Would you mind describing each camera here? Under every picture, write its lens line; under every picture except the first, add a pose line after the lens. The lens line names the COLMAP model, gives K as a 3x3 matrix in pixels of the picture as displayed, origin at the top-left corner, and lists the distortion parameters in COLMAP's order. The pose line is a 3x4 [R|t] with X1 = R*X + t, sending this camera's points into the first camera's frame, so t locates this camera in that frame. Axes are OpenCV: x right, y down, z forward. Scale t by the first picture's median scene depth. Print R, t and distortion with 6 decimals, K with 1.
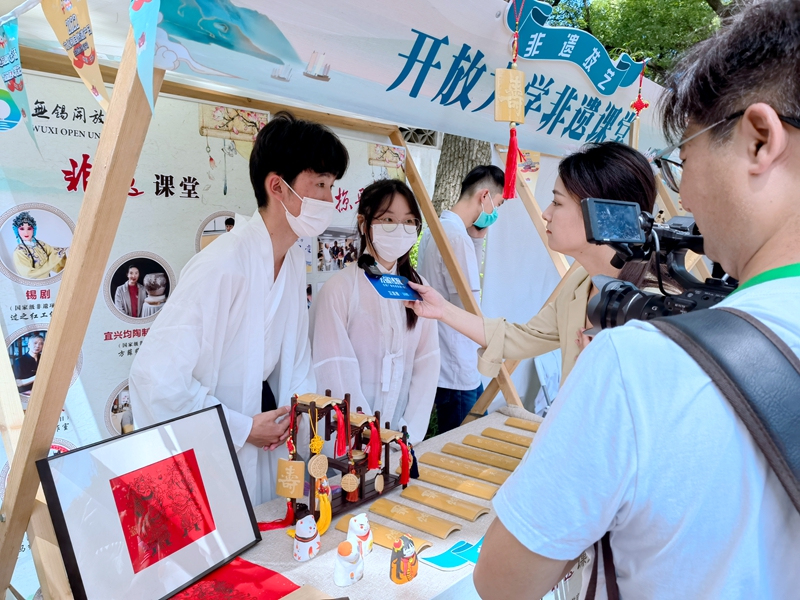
lens RADIAL K [[636.3, 0, 399.9], [0, 636.3, 300.2], [0, 0, 1]] dist [0.004117, -0.000498]
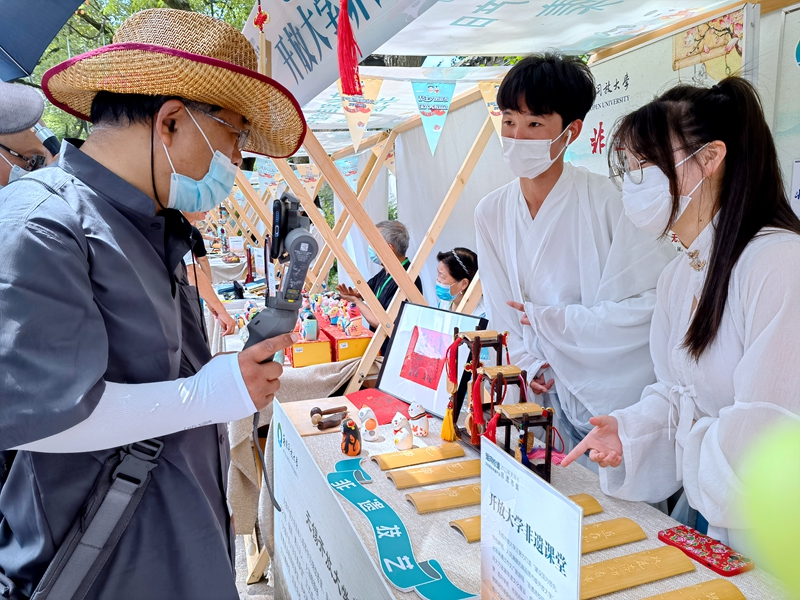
lens RADIAL K [[636.3, 0, 400.0], [0, 636.3, 299.3], [0, 0, 1]] dist [0.004117, -0.000498]
pose [[-0.475478, 0.105914, -0.873329, 0.809328], [-0.083844, 0.982752, 0.164832, -0.063715], [0.875723, 0.151597, -0.458396, 1.292058]]
